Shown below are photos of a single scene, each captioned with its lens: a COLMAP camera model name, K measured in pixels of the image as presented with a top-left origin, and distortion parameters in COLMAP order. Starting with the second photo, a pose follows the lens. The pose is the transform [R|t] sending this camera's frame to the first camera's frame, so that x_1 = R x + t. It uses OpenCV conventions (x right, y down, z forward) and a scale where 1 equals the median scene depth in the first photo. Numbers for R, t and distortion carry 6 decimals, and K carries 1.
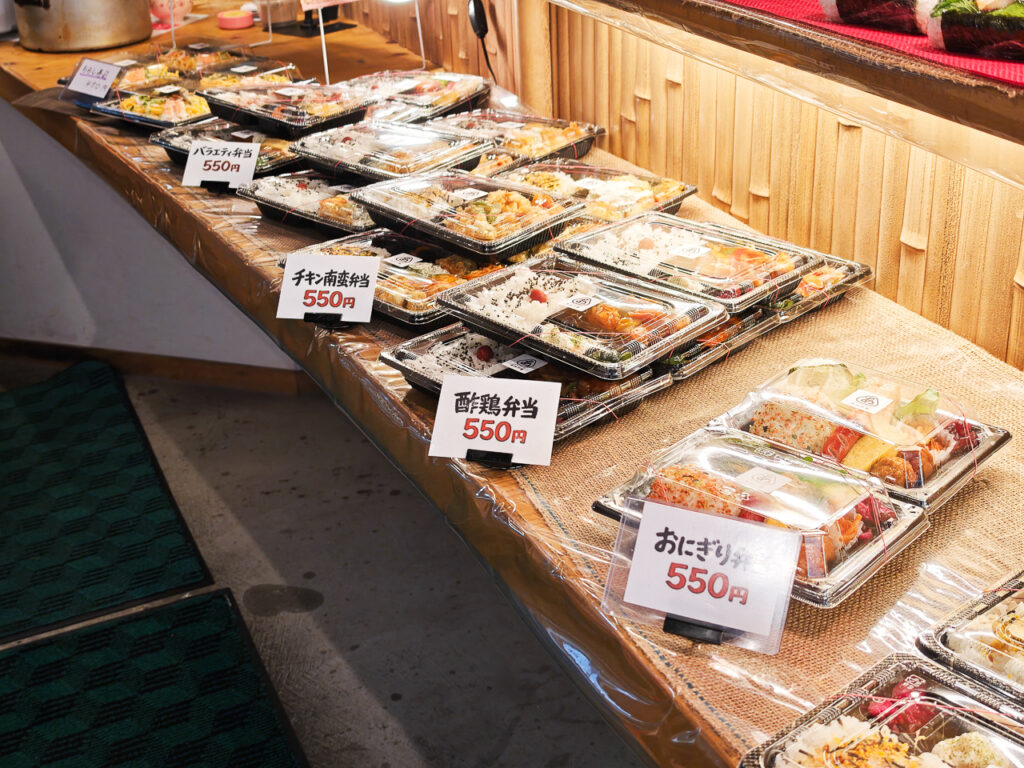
lens RADIAL K [[1305.1, 0, 512.0], [0, 1305.1, 384.0], [0, 0, 1]] dist [0.030461, -0.058823]
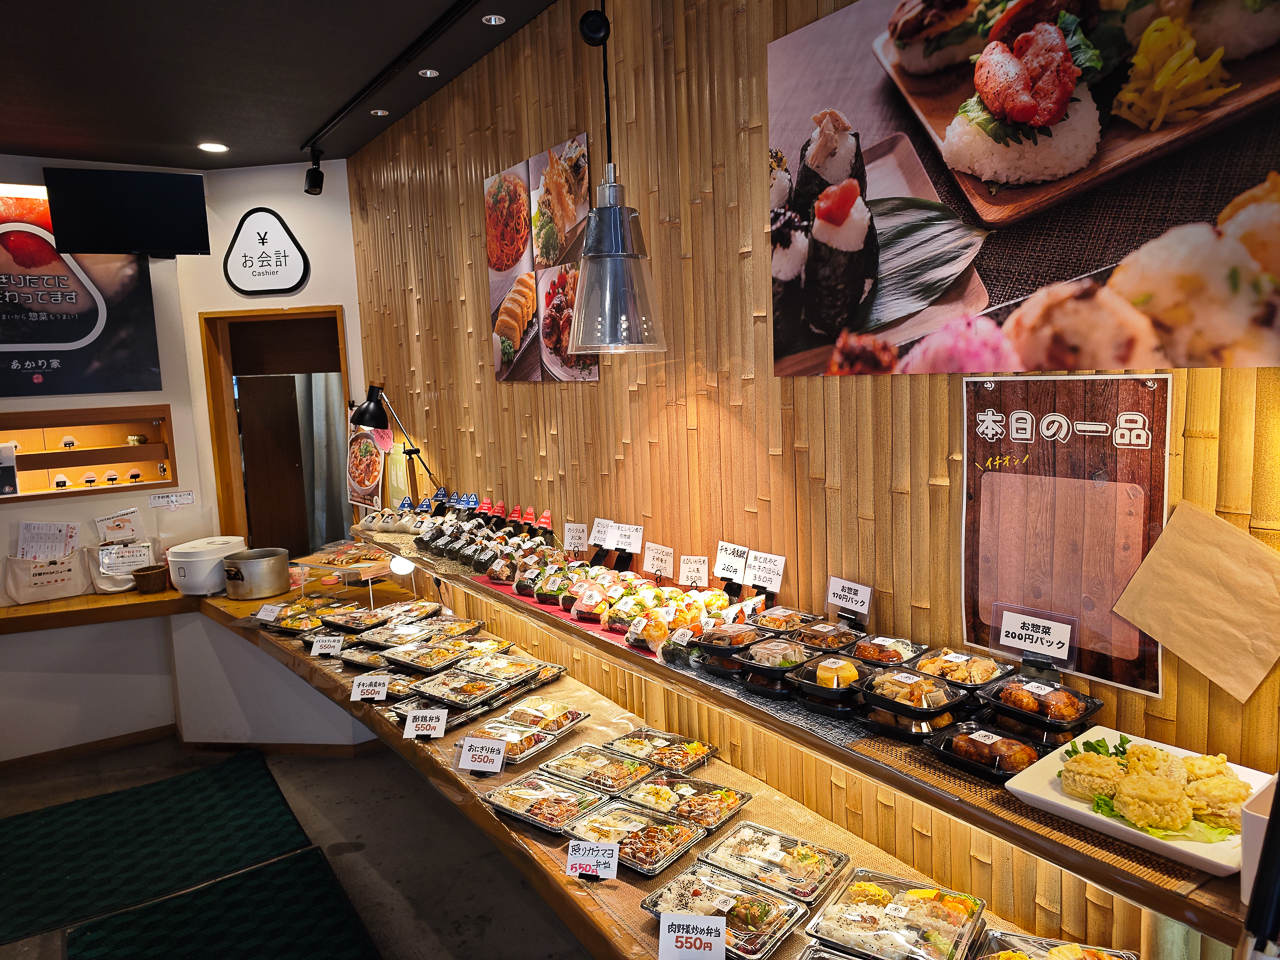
lens RADIAL K [[856.7, 0, 640.0], [0, 856.7, 480.0], [0, 0, 1]] dist [0.007246, 0.000869]
pose [[0.986043, -0.031191, 0.163545, 0.109117], [0.084293, 0.940623, -0.328821, 0.123095], [-0.143578, 0.338017, 0.930124, -0.717024]]
